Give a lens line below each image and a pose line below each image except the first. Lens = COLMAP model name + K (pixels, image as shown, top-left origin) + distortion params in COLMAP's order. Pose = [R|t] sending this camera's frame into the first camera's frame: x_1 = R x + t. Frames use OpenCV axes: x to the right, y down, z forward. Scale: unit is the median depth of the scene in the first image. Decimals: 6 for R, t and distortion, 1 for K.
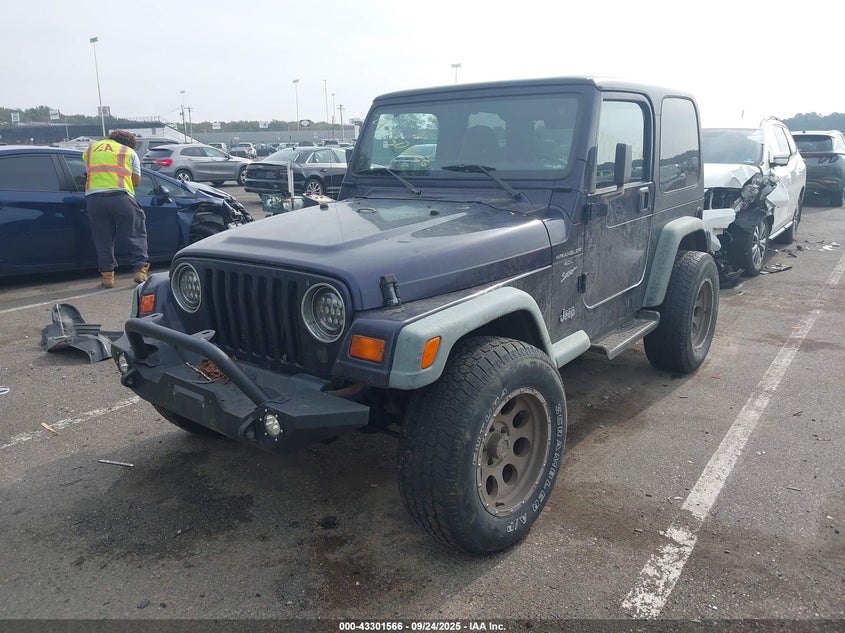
lens RADIAL K [[671.1, 0, 419.3], [0, 671.1, 314.3], [0, 0, 1]] dist [0.000023, 0.001618]
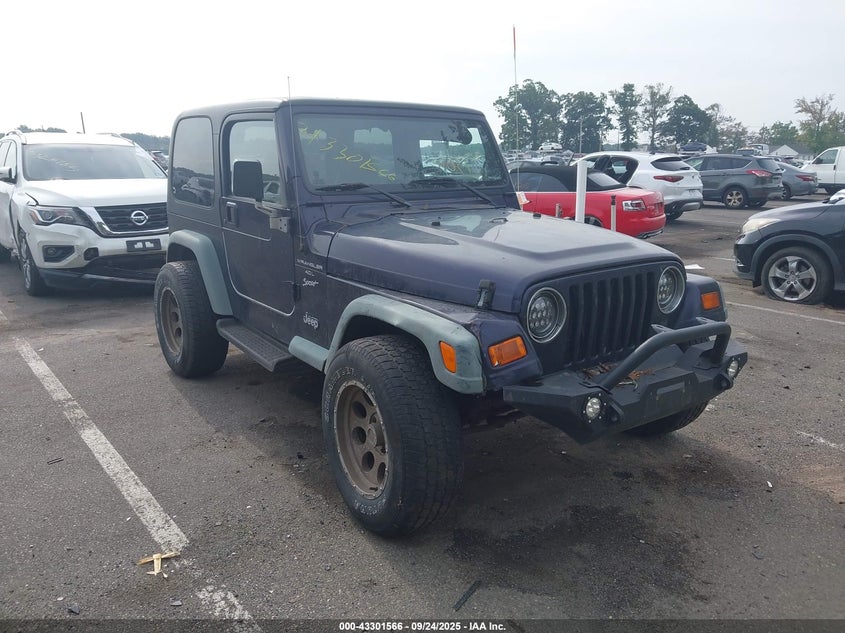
lens RADIAL K [[671.1, 0, 419.3], [0, 671.1, 314.3], [0, 0, 1]] dist [0.000023, 0.001618]
pose [[0.257755, -0.202792, 0.944689, -1.282540], [0.229409, 0.962612, 0.144046, -0.216749], [-0.938581, 0.179592, 0.294641, 0.928145]]
